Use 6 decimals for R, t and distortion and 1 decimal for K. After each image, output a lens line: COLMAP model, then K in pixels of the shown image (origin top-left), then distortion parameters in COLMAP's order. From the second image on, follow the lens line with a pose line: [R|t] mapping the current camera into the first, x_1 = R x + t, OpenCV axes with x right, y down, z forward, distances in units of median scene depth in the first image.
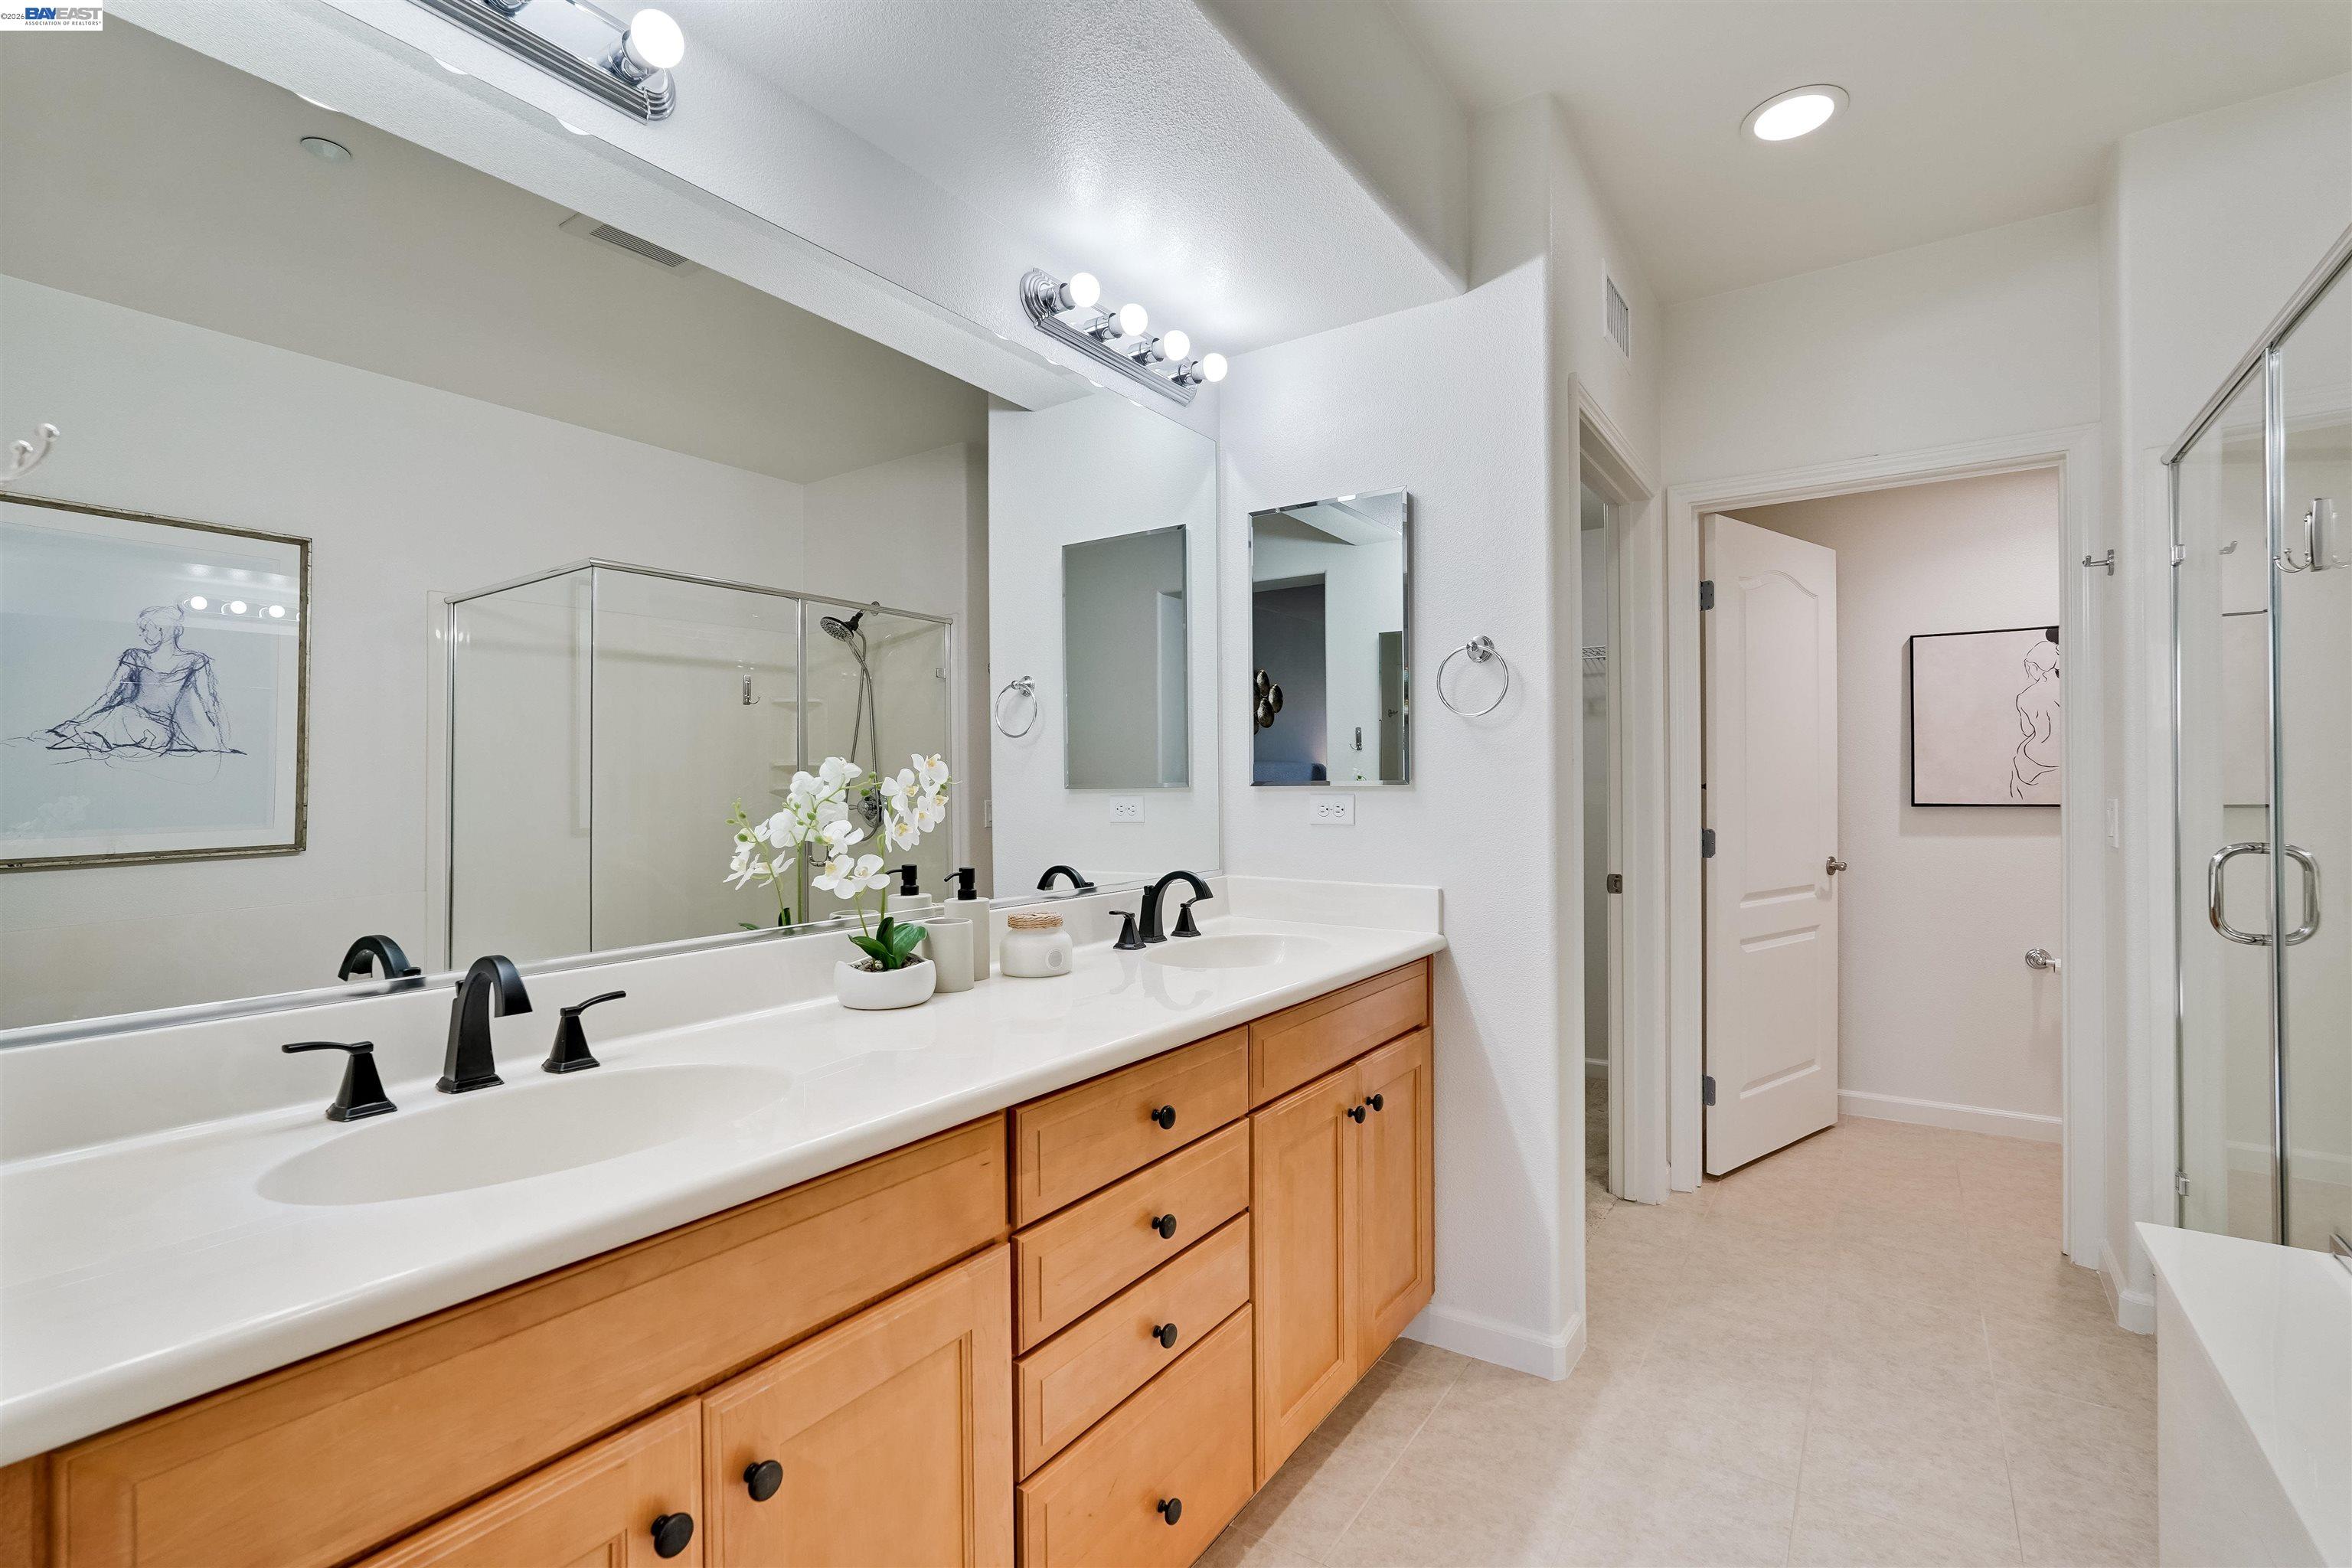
lens RADIAL K [[1084.0, 0, 1176.0], [0, 1084.0, 784.0], [0, 0, 1]] dist [-0.020252, 0.008756]
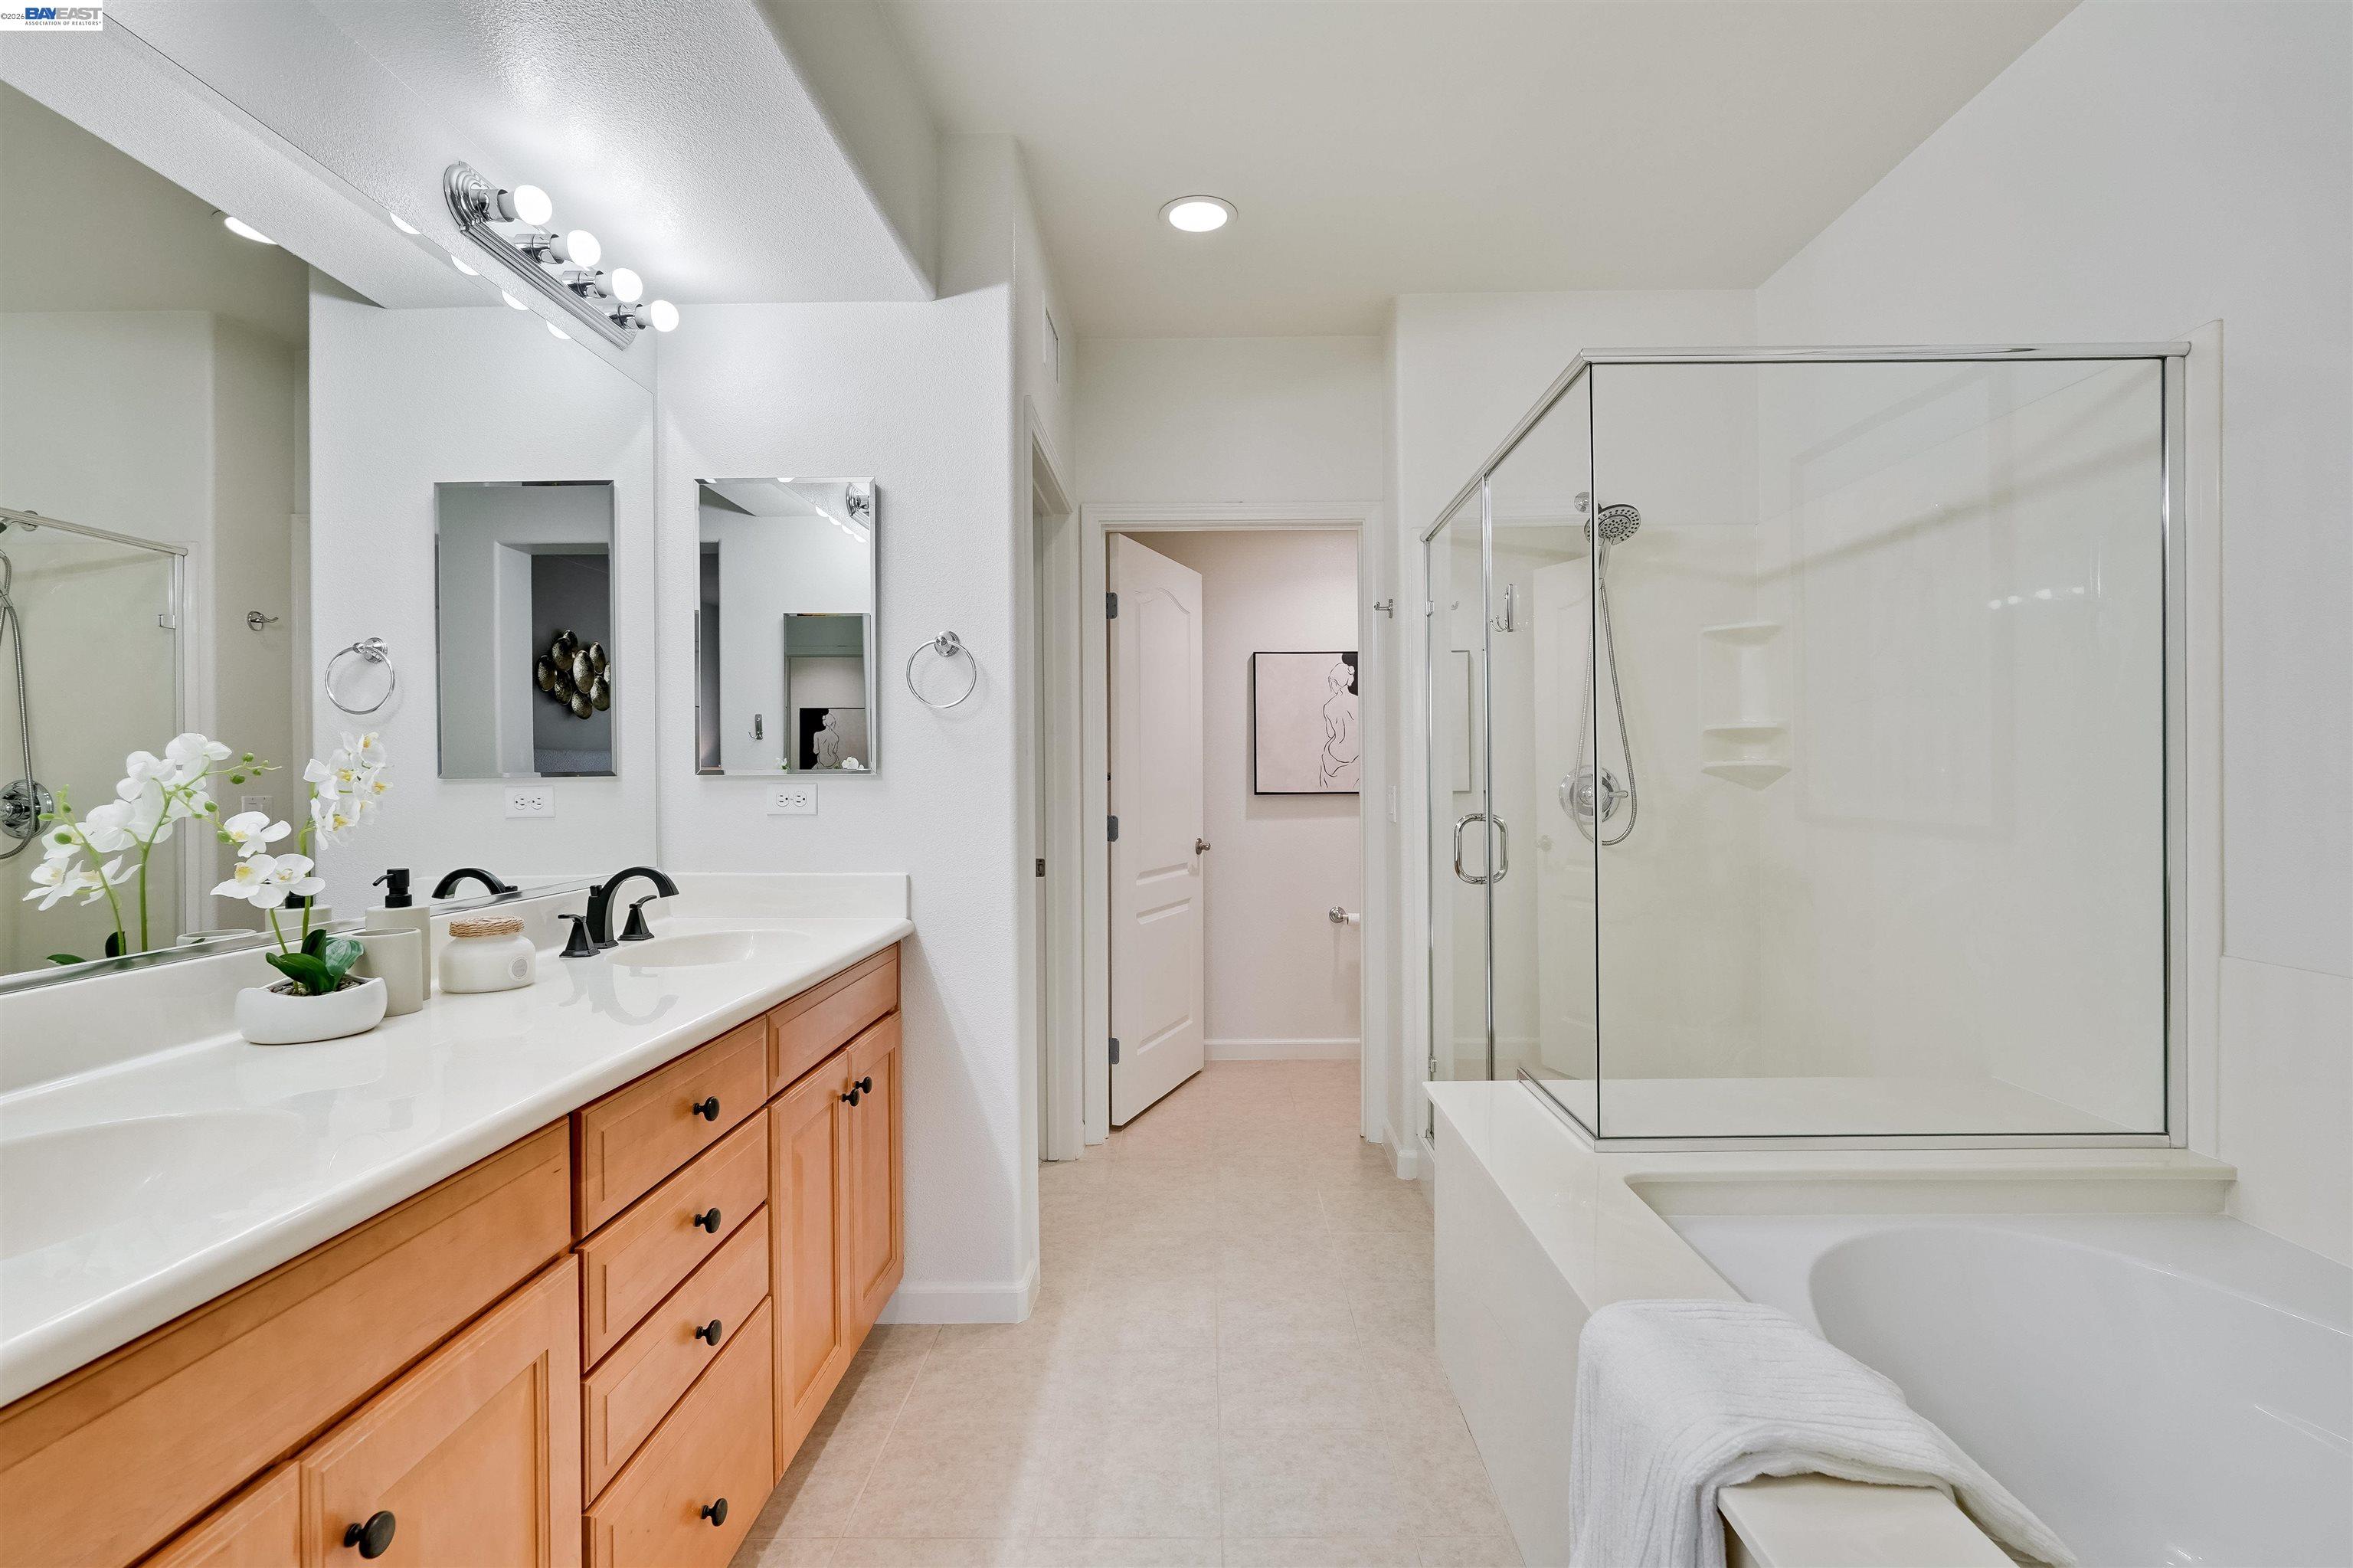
lens RADIAL K [[1324.2, 0, 1176.5], [0, 1324.2, 784.0], [0, 0, 1]] dist [-0.032979, 0.020864]
pose [[0.811722, 0.000564, 0.584044, -0.291552], [0.000902, 0.999997, -0.002220, 0.014171], [-0.584044, 0.002328, 0.811719, -0.170383]]
